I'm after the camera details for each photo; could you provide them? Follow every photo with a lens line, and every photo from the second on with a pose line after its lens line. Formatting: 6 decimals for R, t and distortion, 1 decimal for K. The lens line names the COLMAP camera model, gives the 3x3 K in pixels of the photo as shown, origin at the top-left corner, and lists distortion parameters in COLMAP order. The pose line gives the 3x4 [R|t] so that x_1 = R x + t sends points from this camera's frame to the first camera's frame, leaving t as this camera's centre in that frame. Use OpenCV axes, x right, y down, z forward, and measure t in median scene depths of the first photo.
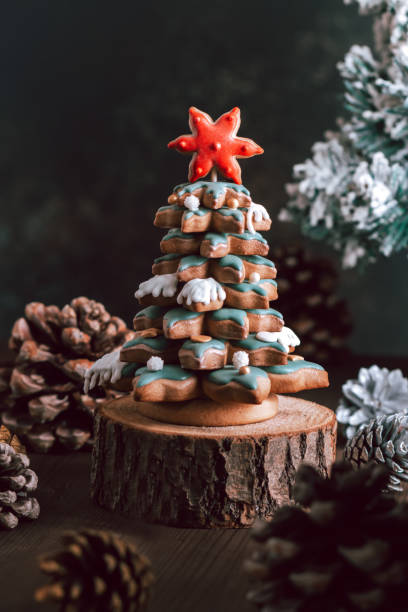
lens RADIAL K [[2934.0, 0, 194.4], [0, 2934.0, 260.3], [0, 0, 1]] dist [0.789134, 0.000000]
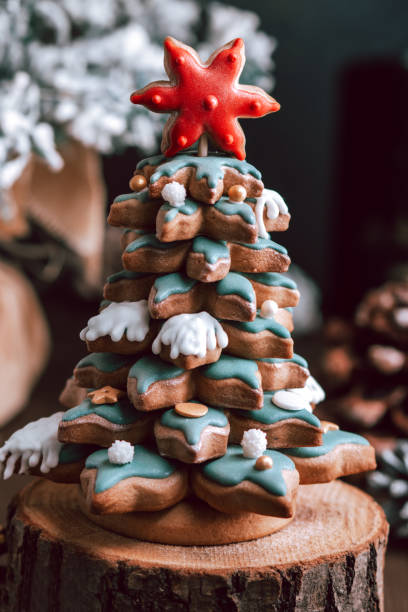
lens RADIAL K [[3000.8, 0, 212.4], [0, 3000.8, 289.4], [0, 0, 1]] dist [0.715647, 0.000000]
pose [[0.991268, -0.009825, 0.131500, -0.077877], [-0.004088, 0.994452, 0.105111, -0.066981], [-0.131803, -0.104731, 0.985728, 0.359088]]
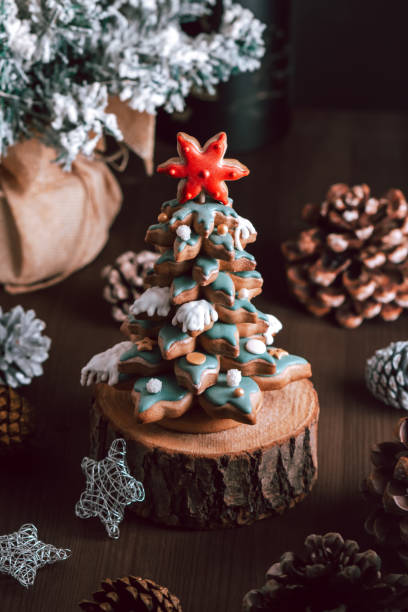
lens RADIAL K [[2934.0, 0, 202.8], [0, 2934.0, 308.3], [0, 0, 1]] dist [0.789134, 0.000000]
pose [[0.996245, -0.044263, 0.074415, -0.072881], [0.014962, 0.934532, 0.355564, -0.364715], [-0.085281, -0.353116, 0.931685, 0.017978]]
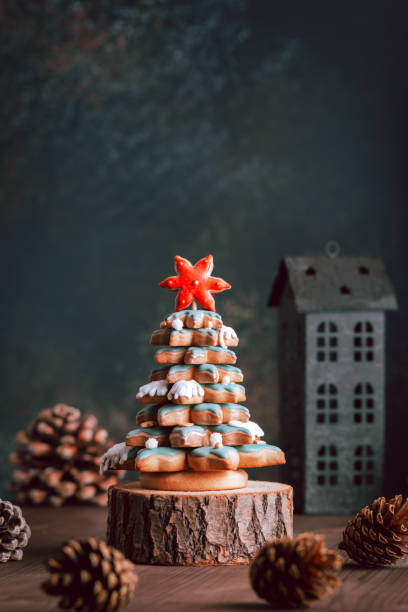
lens RADIAL K [[2934.0, 0, 189.1], [0, 2934.0, 270.1], [0, 0, 1]] dist [0.789134, 0.000000]
pose [[0.999301, -0.026449, -0.026438, 0.040241], [0.022347, 0.989190, -0.144923, 0.148866], [0.029985, 0.144231, 0.989090, -0.319208]]
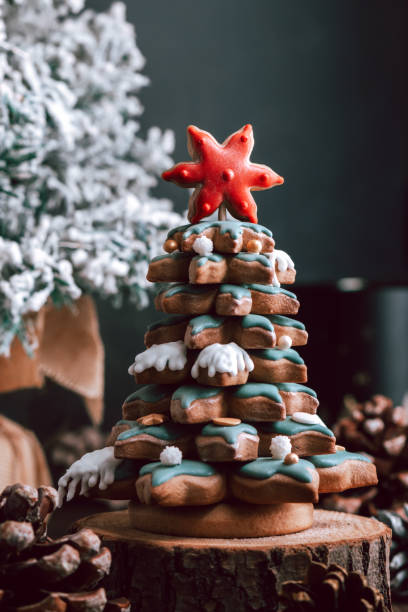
lens RADIAL K [[2934.0, 0, 229.8], [0, 2934.0, 282.6], [0, 0, 1]] dist [0.789134, 0.000000]
pose [[0.979195, -0.022618, 0.201659, -0.148445], [0.041342, 0.995162, -0.089130, 0.058322], [-0.198667, 0.095613, 0.975392, 0.253363]]
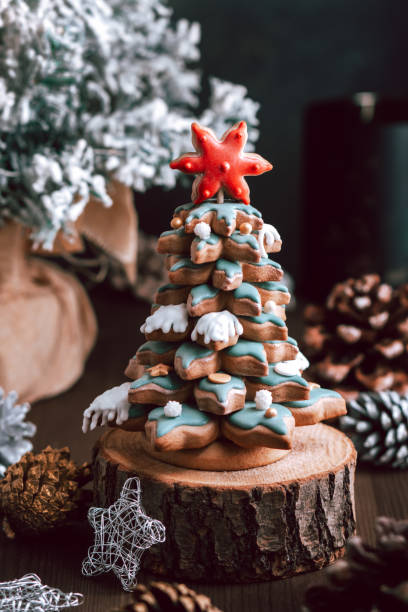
lens RADIAL K [[2934.0, 0, 219.6], [0, 2934.0, 288.6], [0, 0, 1]] dist [0.789134, 0.000000]
pose [[0.987479, -0.046917, 0.150610, -0.134968], [0.028453, 0.992062, 0.122490, -0.113915], [-0.155161, -0.116671, 0.980976, 0.094134]]
